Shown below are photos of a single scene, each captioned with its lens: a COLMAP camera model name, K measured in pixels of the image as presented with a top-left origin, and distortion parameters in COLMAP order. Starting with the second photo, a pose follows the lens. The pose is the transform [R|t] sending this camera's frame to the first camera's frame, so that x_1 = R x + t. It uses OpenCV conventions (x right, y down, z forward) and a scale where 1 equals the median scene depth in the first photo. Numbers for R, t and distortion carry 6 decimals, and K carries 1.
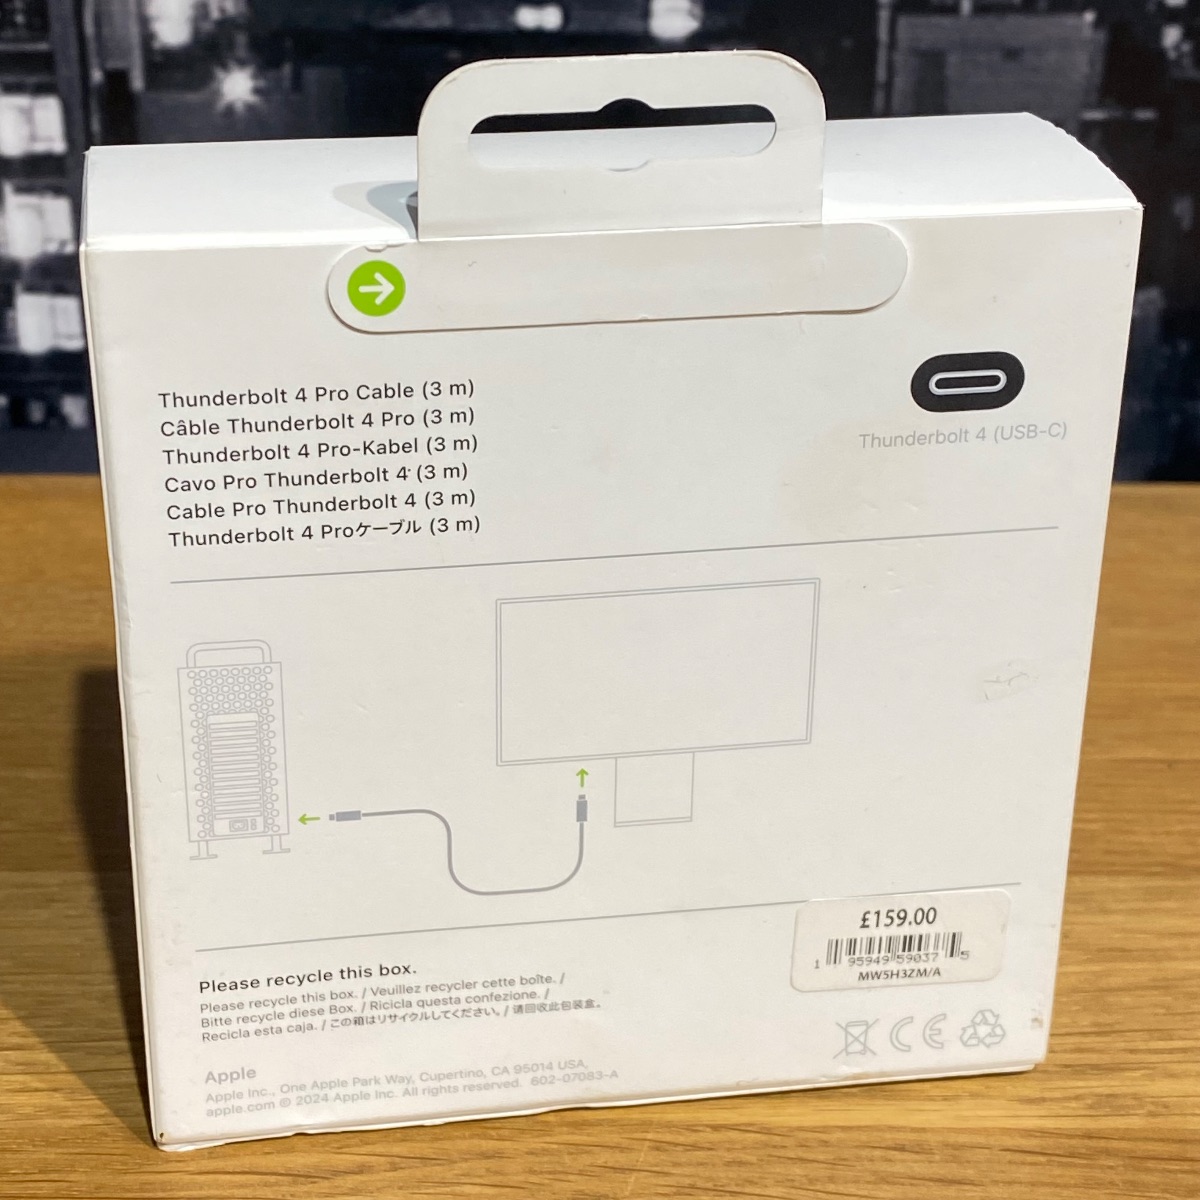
lens RADIAL K [[2469.5, 0, 589.6], [0, 2469.5, 572.9], [0, 0, 1]] dist [0.133739, 0.000000]
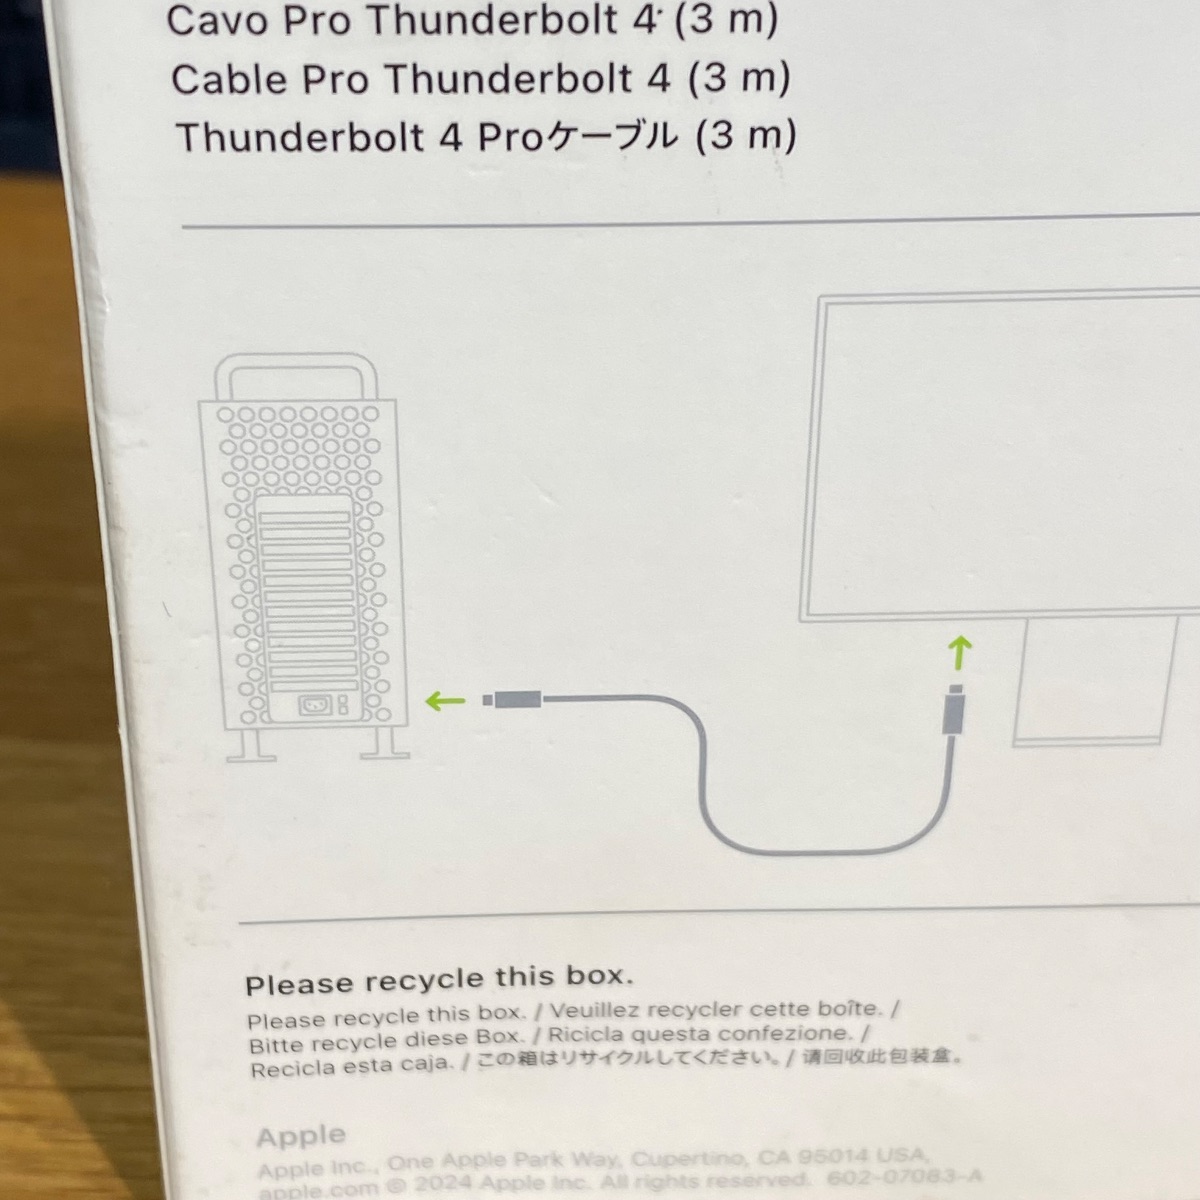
lens RADIAL K [[2484.5, 0, 593.3], [0, 2484.5, 603.7], [0, 0, 1]] dist [0.117397, 0.000000]
pose [[0.993797, 0.052159, -0.098219, -0.028414], [-0.044954, 0.996230, 0.074189, 0.035598], [0.101719, -0.069314, 0.992396, 0.453244]]
